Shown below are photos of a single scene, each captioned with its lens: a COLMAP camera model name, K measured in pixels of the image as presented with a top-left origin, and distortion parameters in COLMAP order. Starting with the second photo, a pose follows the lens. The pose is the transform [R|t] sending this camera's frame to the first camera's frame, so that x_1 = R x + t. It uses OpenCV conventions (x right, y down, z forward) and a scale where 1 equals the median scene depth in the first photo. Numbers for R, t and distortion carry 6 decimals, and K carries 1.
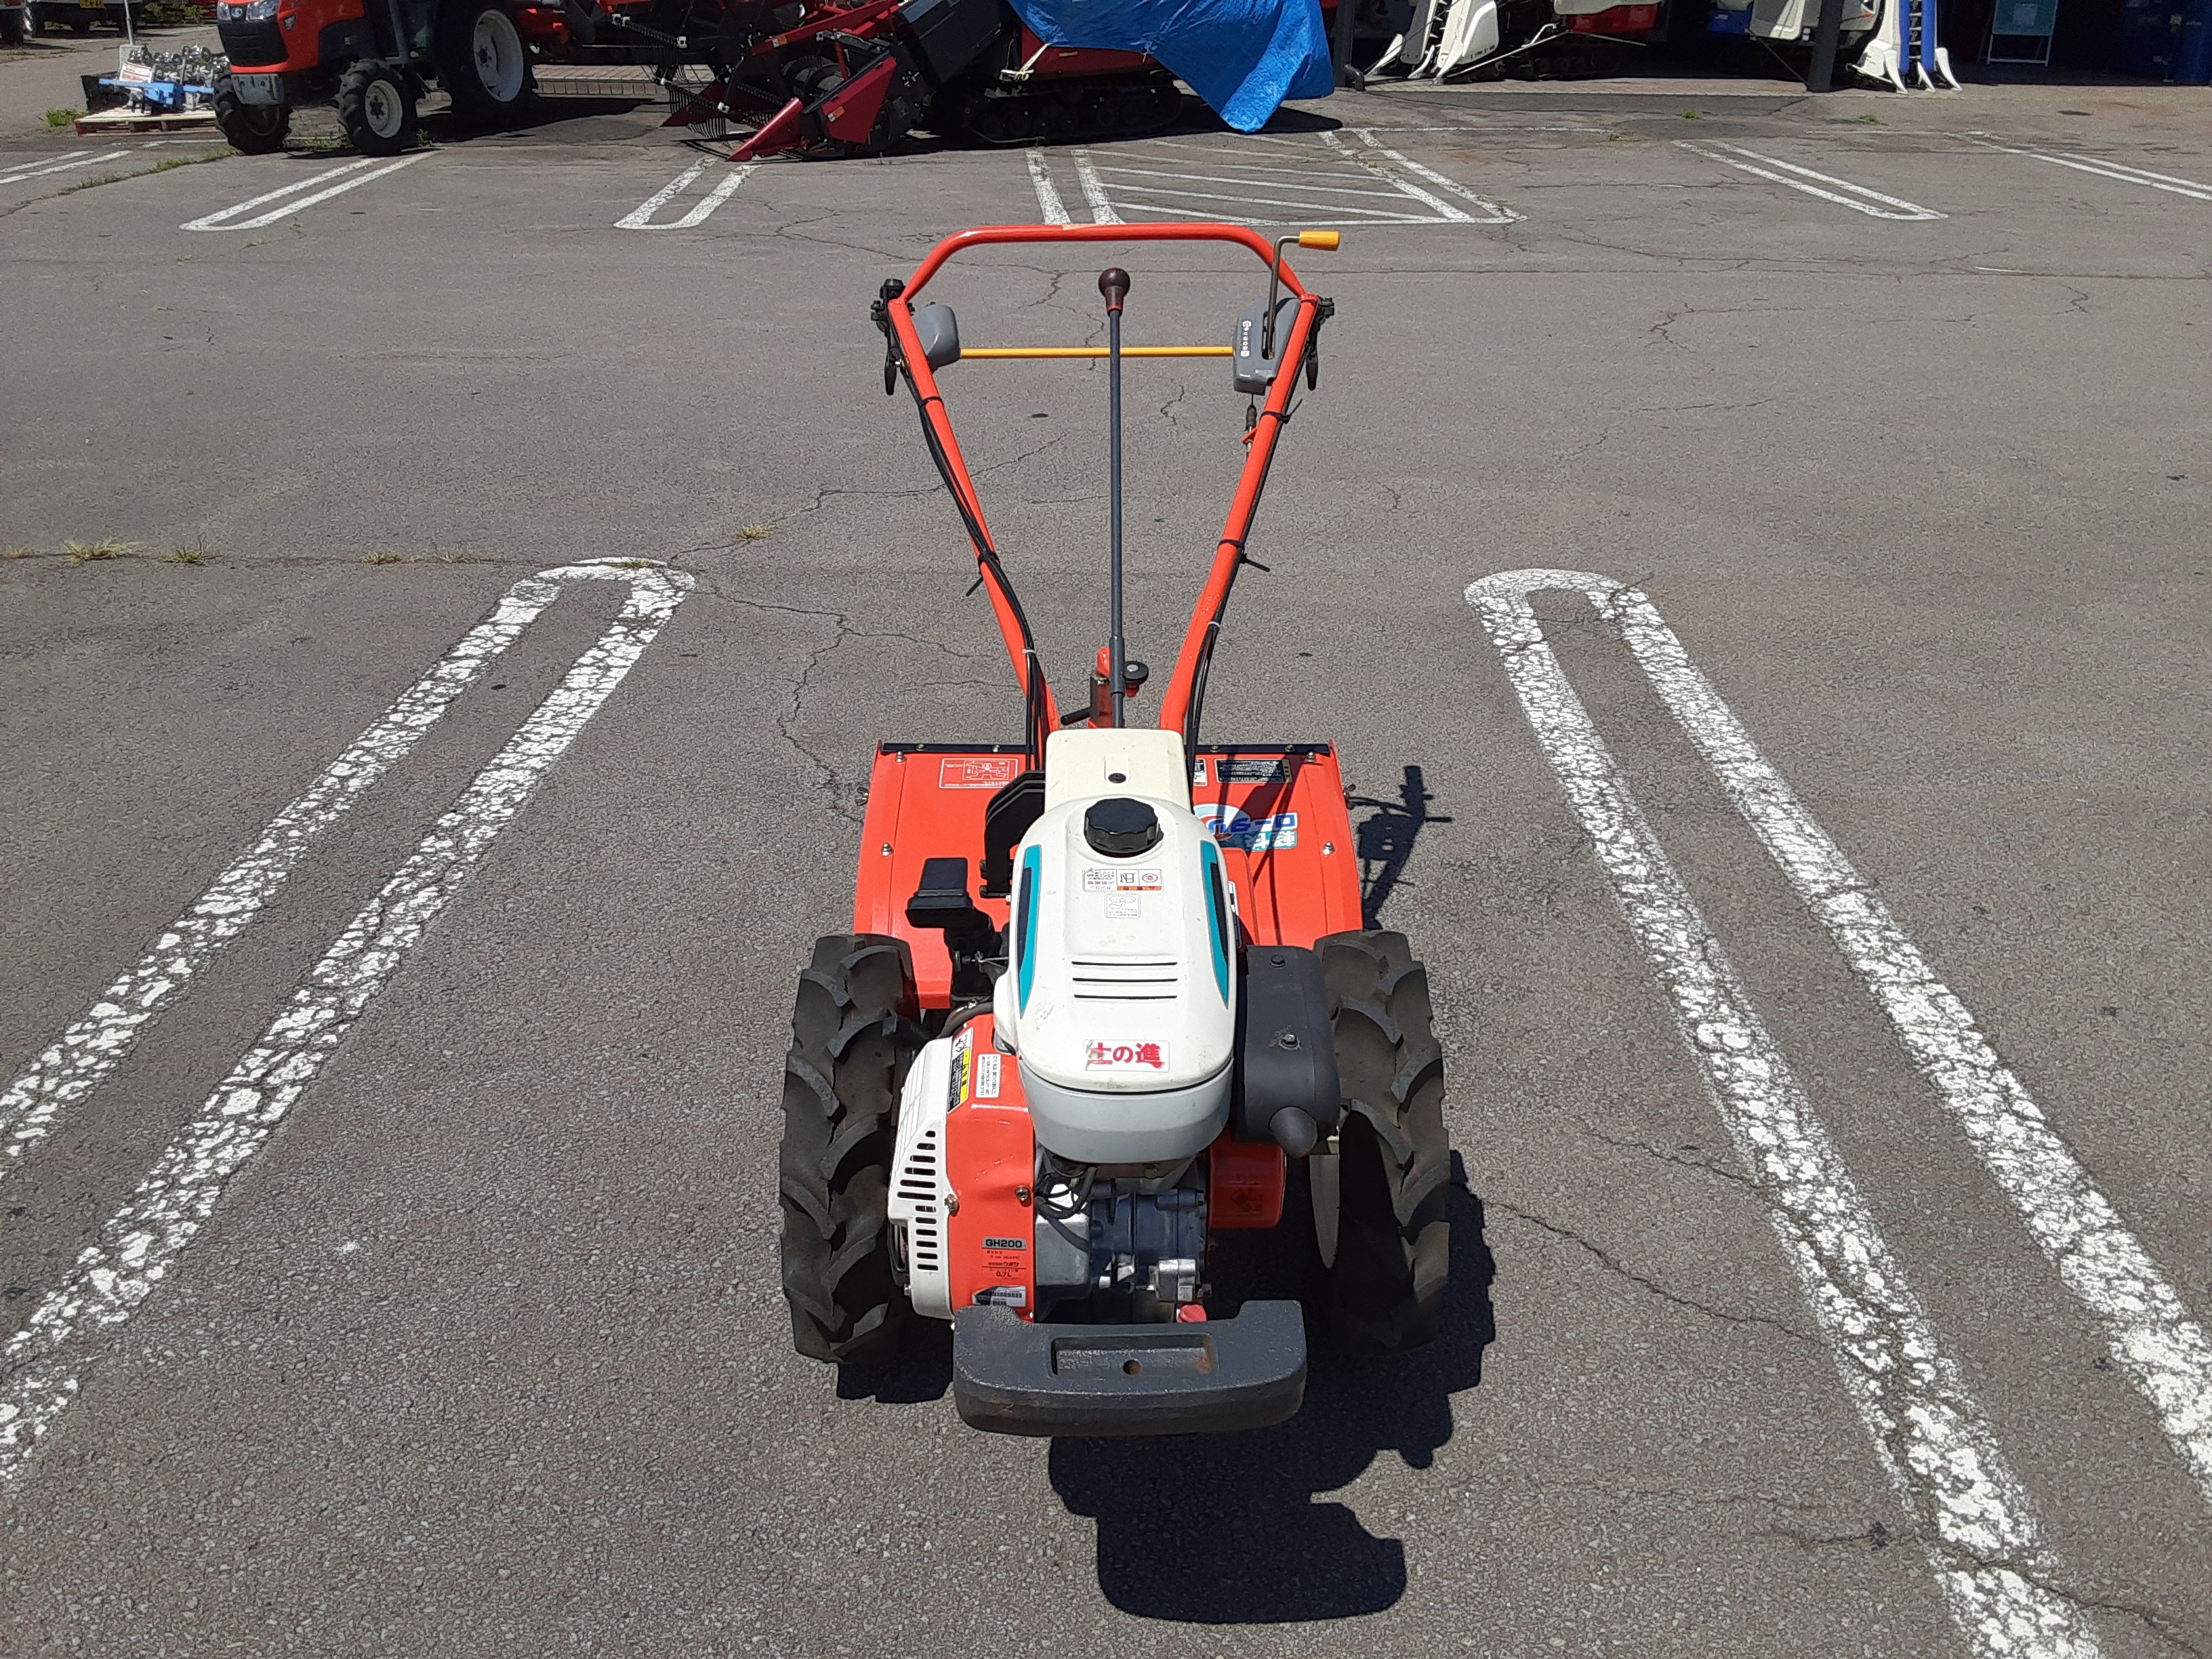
lens RADIAL K [[1792.6, 0, 1096.2], [0, 1792.6, 829.4], [0, 0, 1]] dist [0.058013, -0.098601]
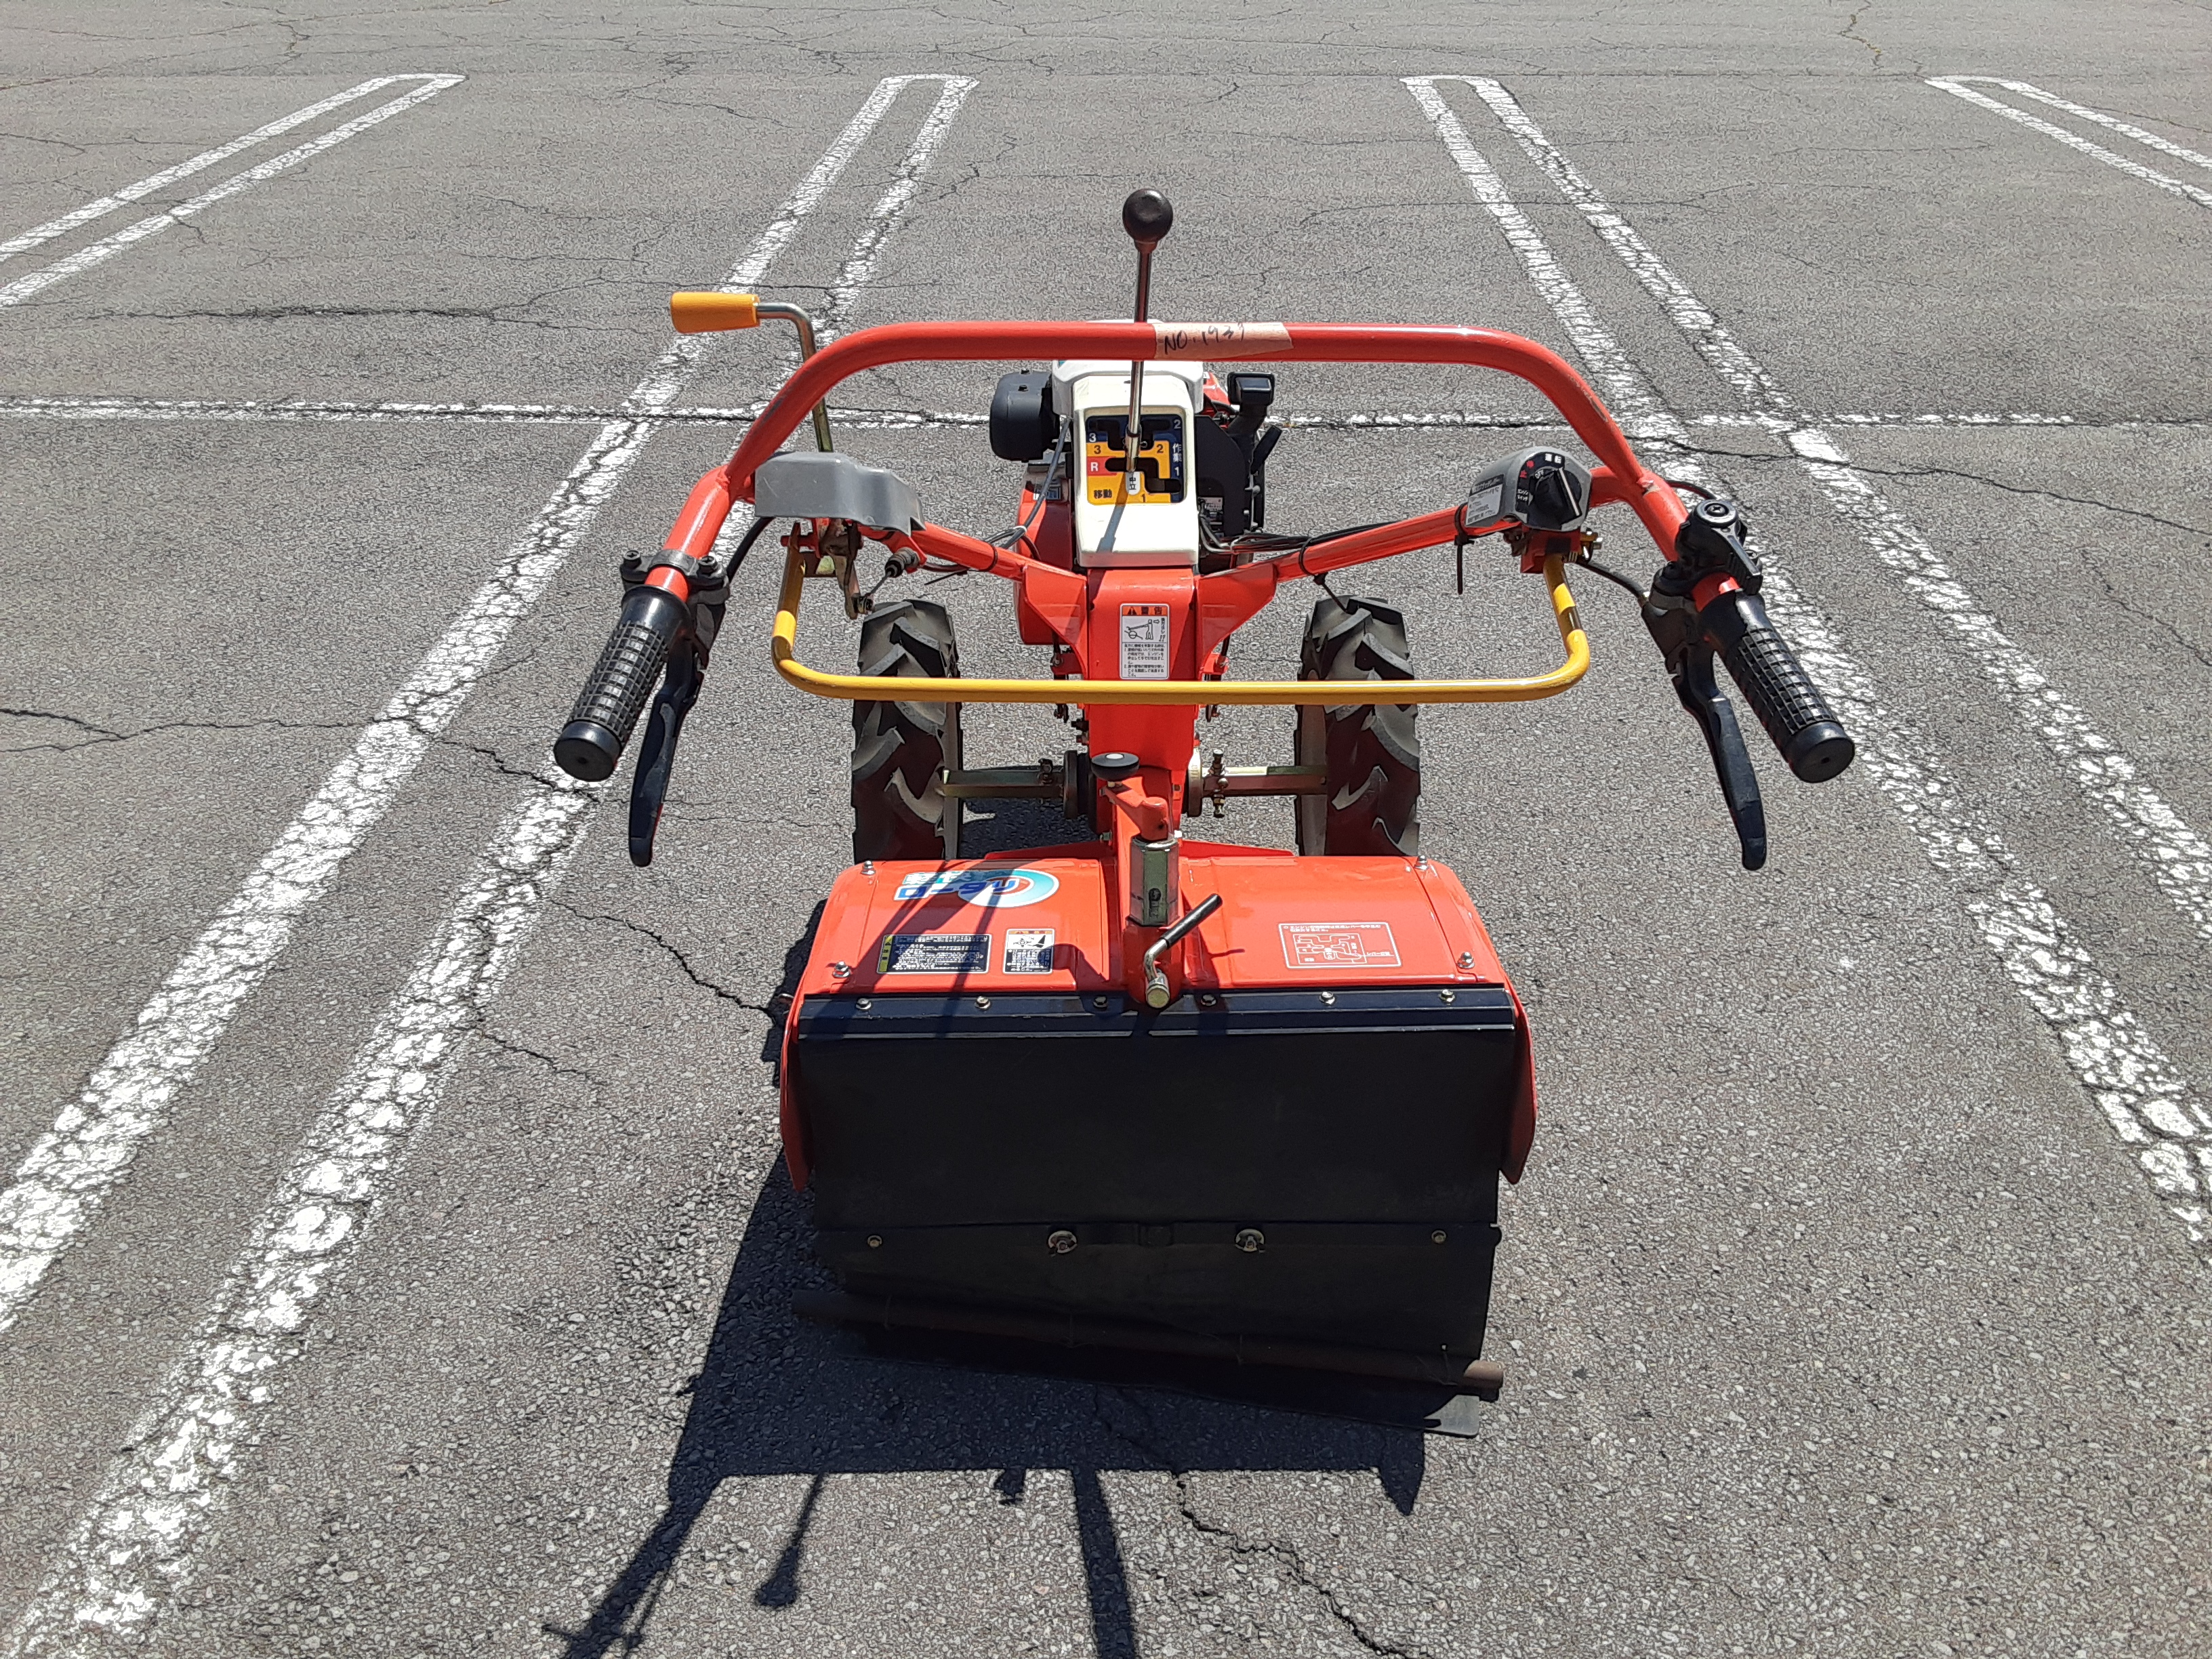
lens RADIAL K [[1792.6, 0, 1102.0], [0, 1792.6, 833.5], [0, 0, 1]] dist [0.058013, -0.098601]
pose [[-0.999981, 0.005827, 0.001876, 0.013496], [0.004702, 0.534797, 0.844967, -0.375890], [0.003920, 0.844960, -0.534814, 0.791068]]
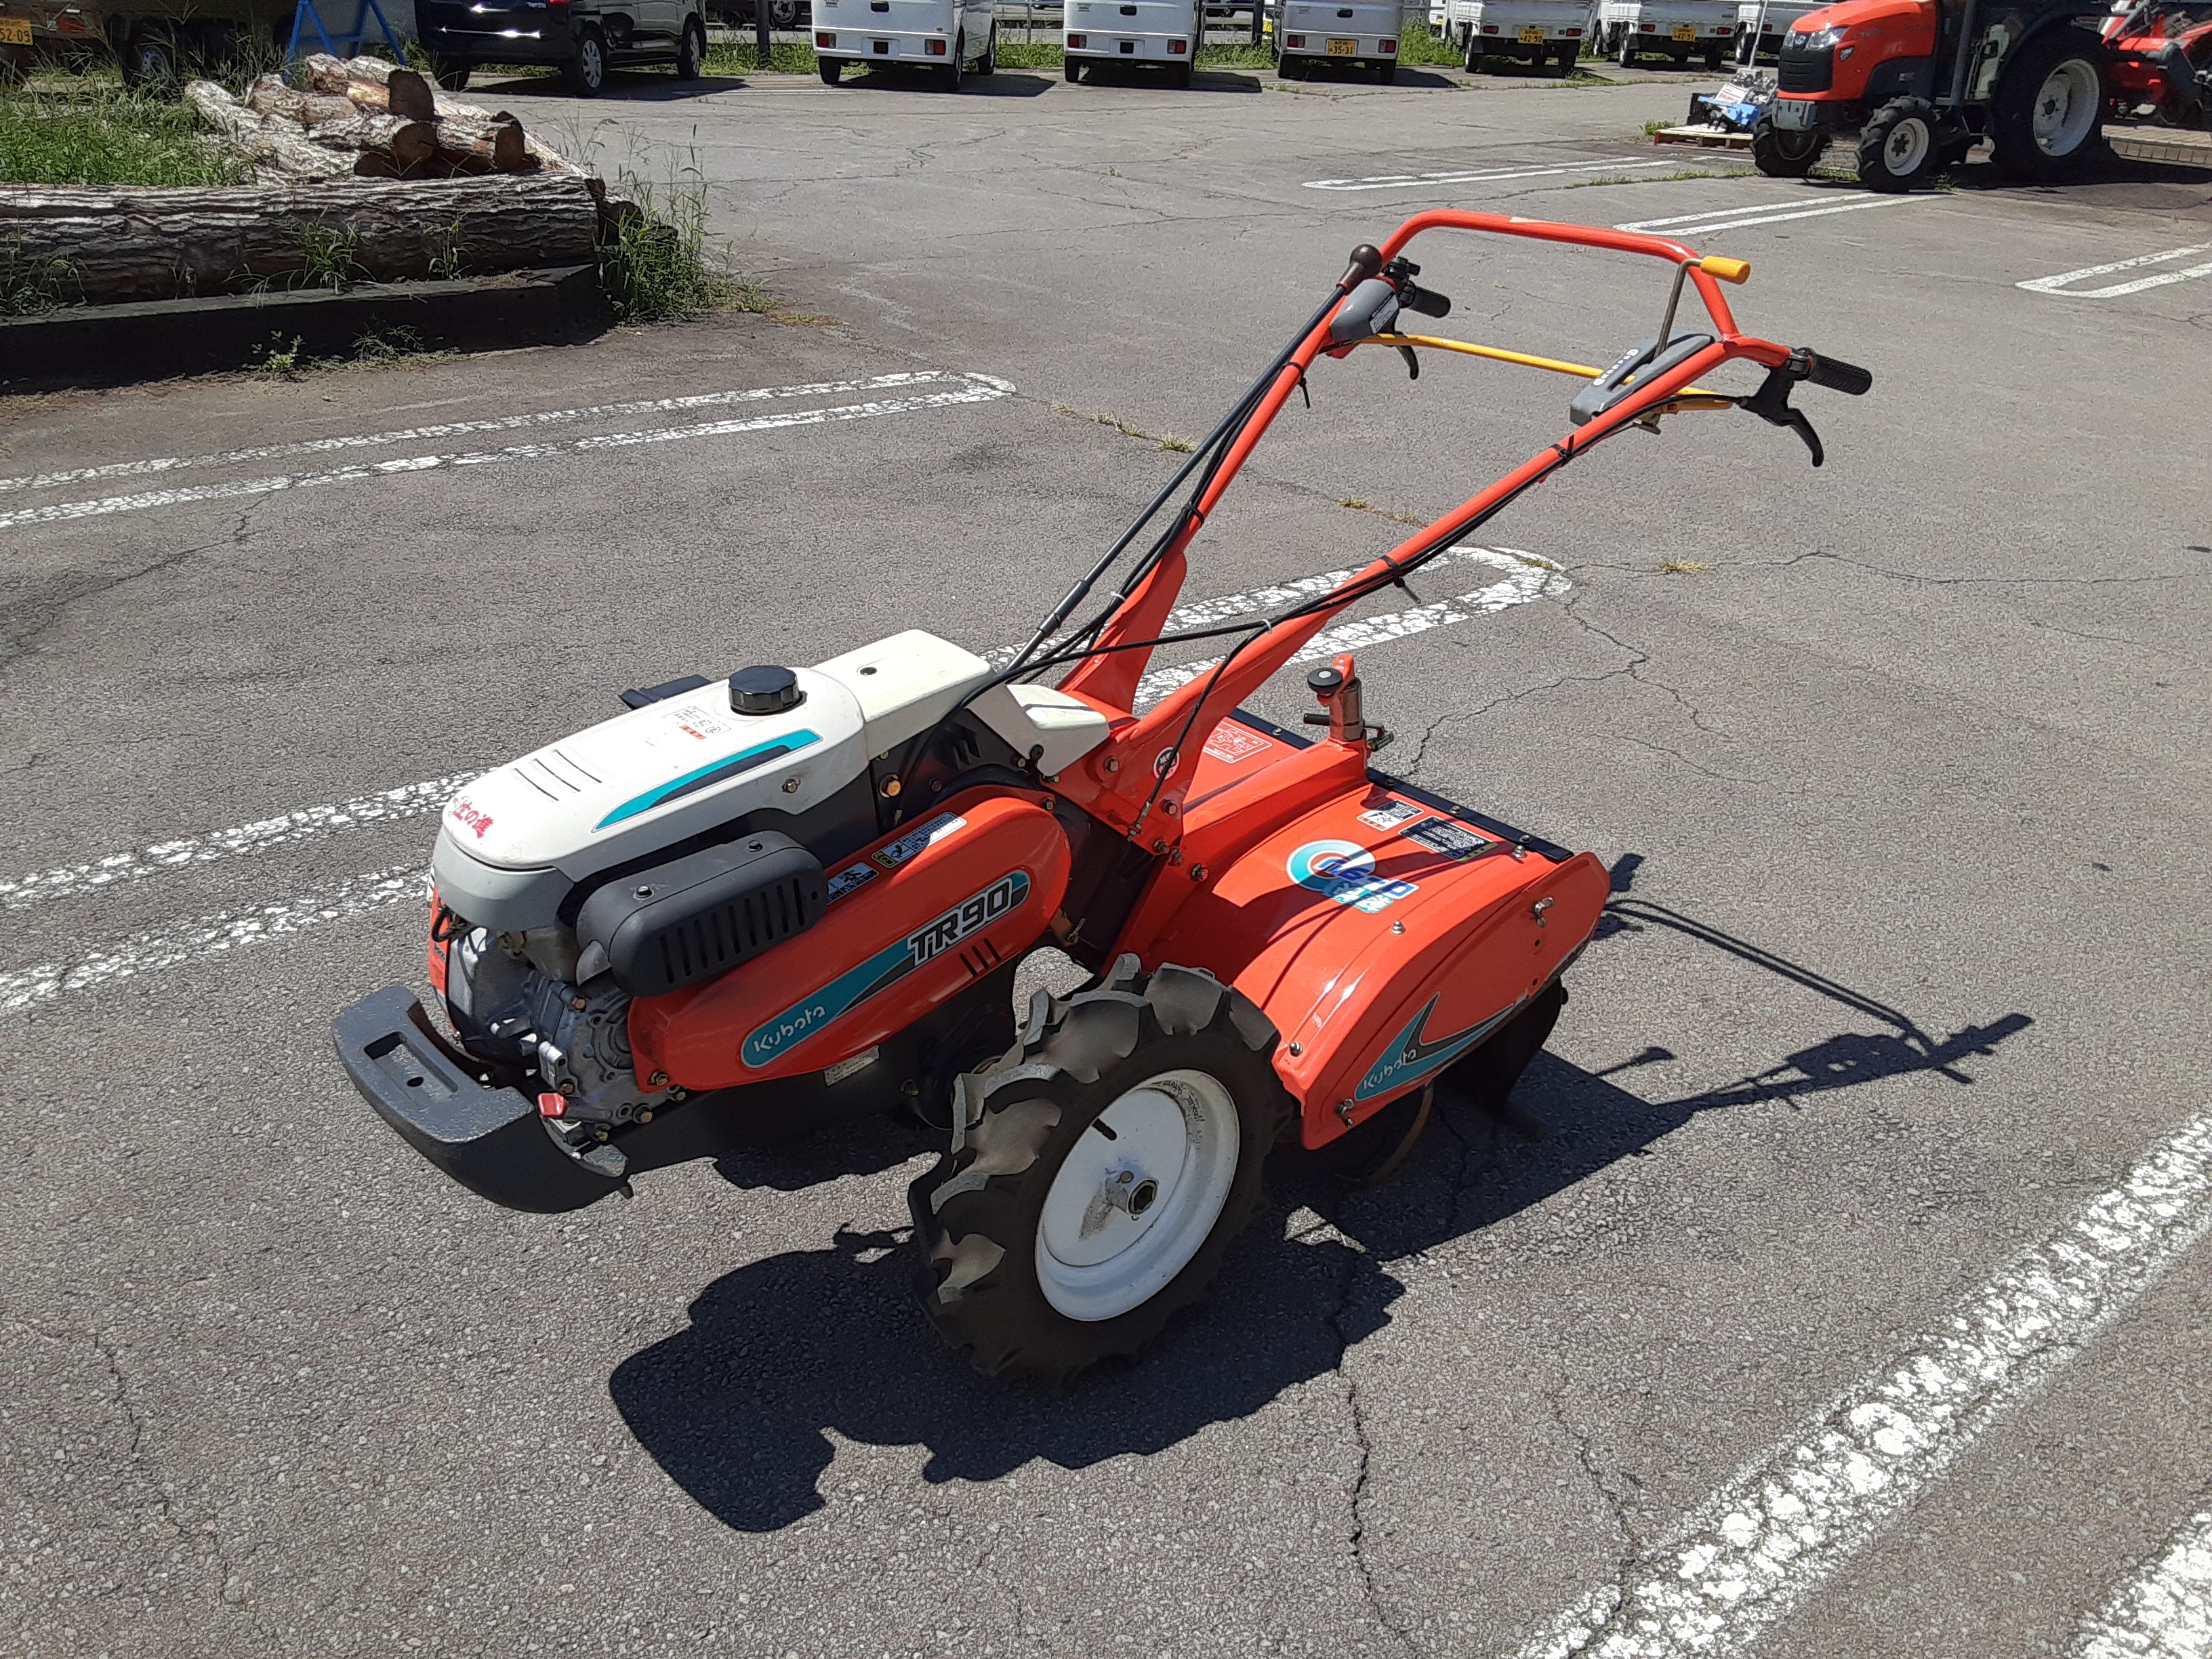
lens RADIAL K [[1792.6, 0, 1096.6], [0, 1792.6, 841.1], [0, 0, 1]] dist [0.058013, -0.098601]
pose [[0.653576, 0.355819, -0.668006, 0.338879], [-0.367644, 0.920732, 0.130734, -0.050131], [0.661572, 0.160143, 0.732582, 0.140700]]
